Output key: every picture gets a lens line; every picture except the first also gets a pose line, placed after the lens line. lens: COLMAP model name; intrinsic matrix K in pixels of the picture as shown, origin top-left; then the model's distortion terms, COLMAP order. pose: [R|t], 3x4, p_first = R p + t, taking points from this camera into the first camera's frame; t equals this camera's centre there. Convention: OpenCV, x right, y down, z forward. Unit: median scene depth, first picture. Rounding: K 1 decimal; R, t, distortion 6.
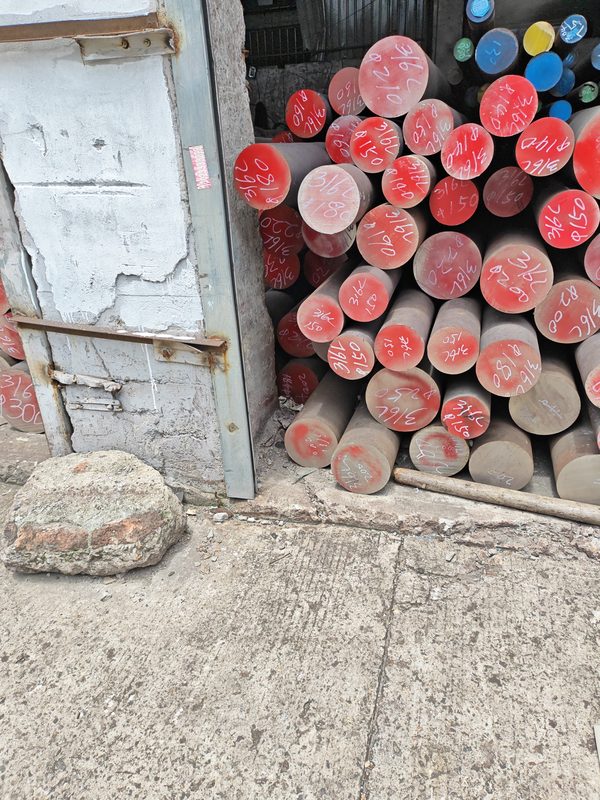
lens RADIAL K [[559.5, 0, 323.6], [0, 559.5, 400.6], [0, 0, 1]] dist [0.037393, 0.002925]
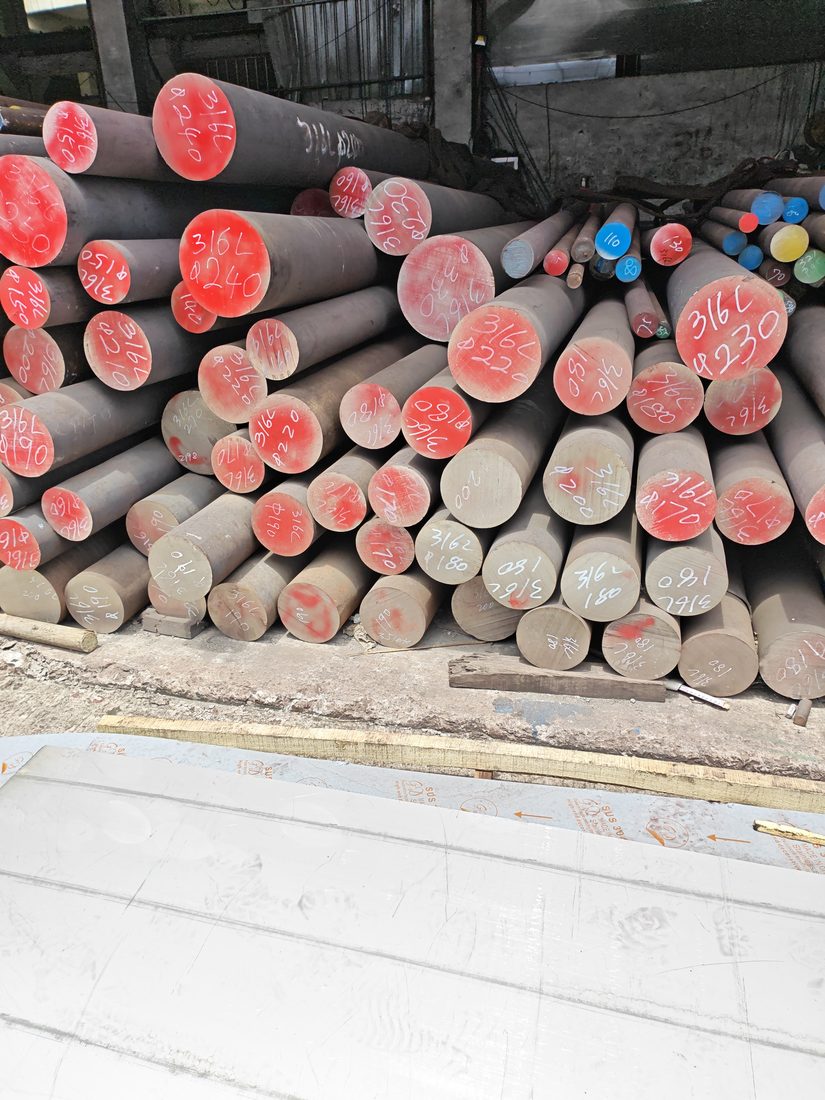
lens RADIAL K [[768.8, 0, 428.2], [0, 768.8, 566.1], [0, 0, 1]] dist [0.036485, -0.004433]
pose [[0.999562, -0.005678, 0.029049, 1.130354], [0.005537, 0.999973, 0.004929, 0.093909], [-0.029076, -0.004766, 0.999566, -0.335156]]
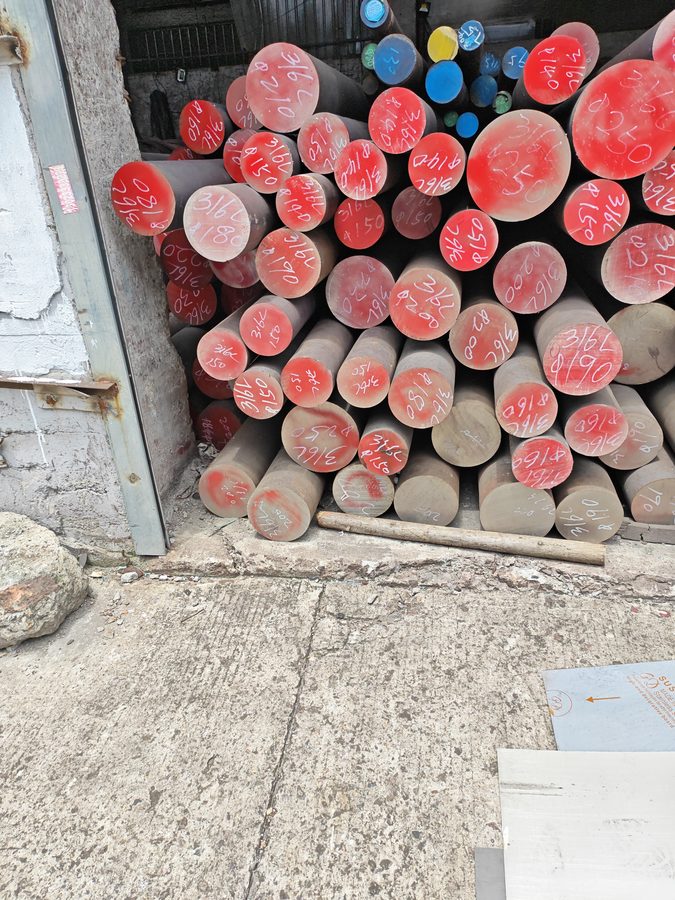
lens RADIAL K [[625.9, 0, 351.7], [0, 625.9, 465.9], [0, 0, 1]] dist [0.035209, 0.001838]
pose [[0.994138, -0.057974, 0.091262, 0.104047], [0.055579, 0.998046, 0.028566, 0.019530], [-0.092740, -0.023327, 0.995417, -0.052034]]
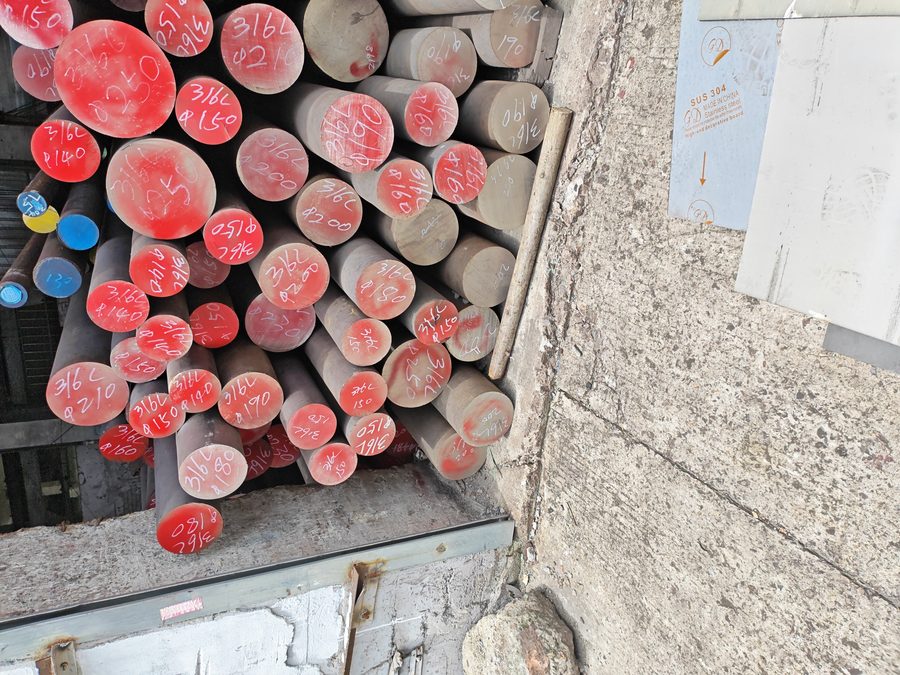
lens RADIAL K [[629.3, 0, 440.0], [0, 629.3, 333.6], [0, 0, 1]] dist [0.041981, 0.000310]
pose [[0.027897, -0.995144, -0.094398, 0.345074], [0.999598, 0.027293, 0.007682, 0.028295], [-0.005068, -0.094574, 0.995505, -0.093268]]
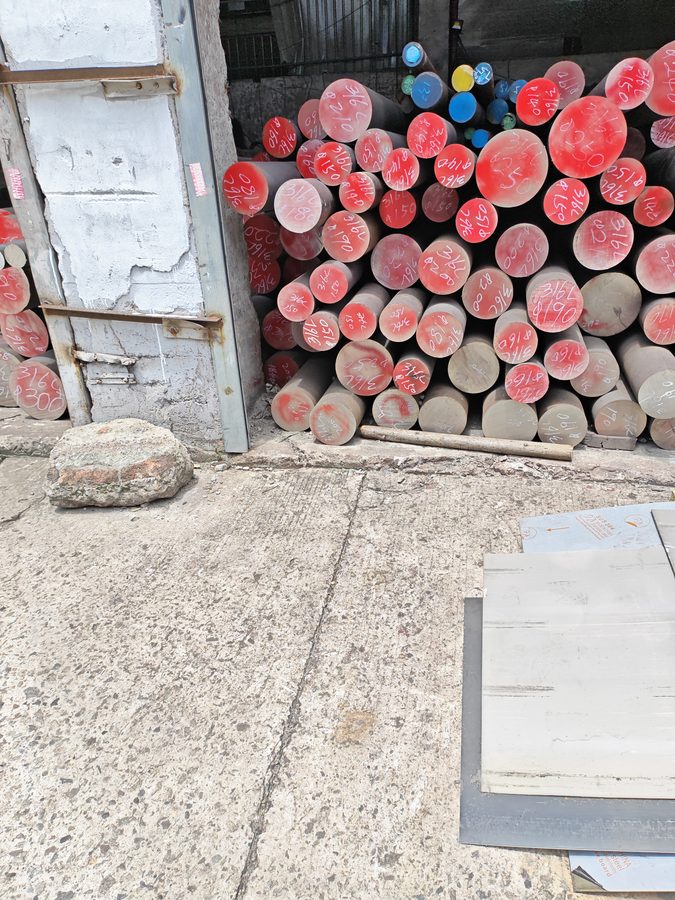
lens RADIAL K [[623.2, 0, 363.7], [0, 623.2, 460.8], [0, 0, 1]] dist [0.037671, 0.010152]
pose [[0.996799, -0.032260, 0.073155, 0.032655], [0.031435, 0.999429, 0.012401, 0.206327], [-0.073513, -0.010061, 0.997243, -0.438037]]
